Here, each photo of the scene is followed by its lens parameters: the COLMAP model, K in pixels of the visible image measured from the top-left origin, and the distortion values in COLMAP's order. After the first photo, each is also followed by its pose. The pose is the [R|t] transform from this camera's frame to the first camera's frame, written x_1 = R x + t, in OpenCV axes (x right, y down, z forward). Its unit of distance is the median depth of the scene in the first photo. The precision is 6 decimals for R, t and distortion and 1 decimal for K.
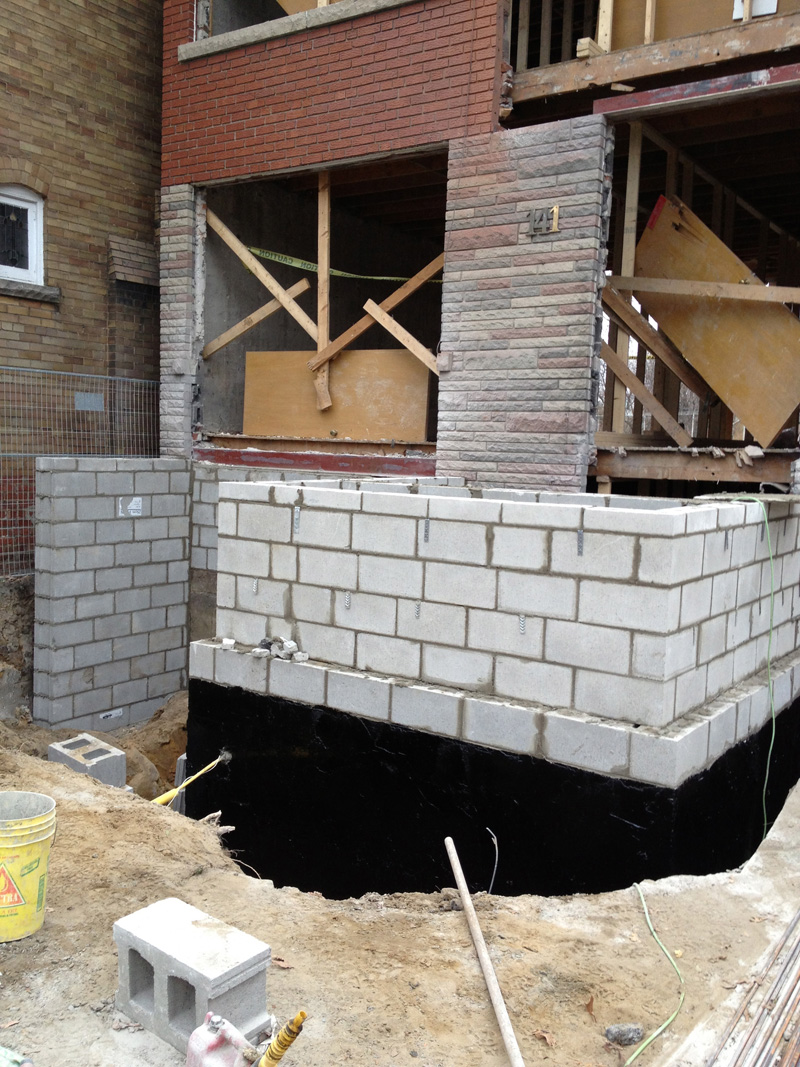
lens RADIAL K [[998.7, 0, 397.7], [0, 998.7, 526.2], [0, 0, 1]] dist [0.129107, -0.261131]
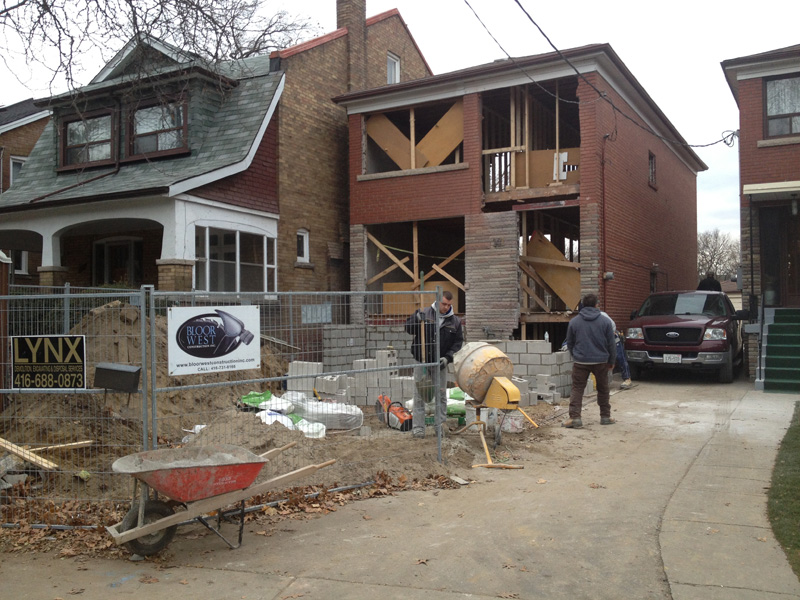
lens RADIAL K [[748.8, 0, 400.0], [0, 748.8, 300.0], [0, 0, 1]] dist [0.129107, -0.261131]
pose [[0.993267, -0.046443, 0.106129, -0.341061], [0.056882, 0.993604, -0.097549, 0.072262], [-0.100920, 0.102929, 0.989556, -1.032559]]
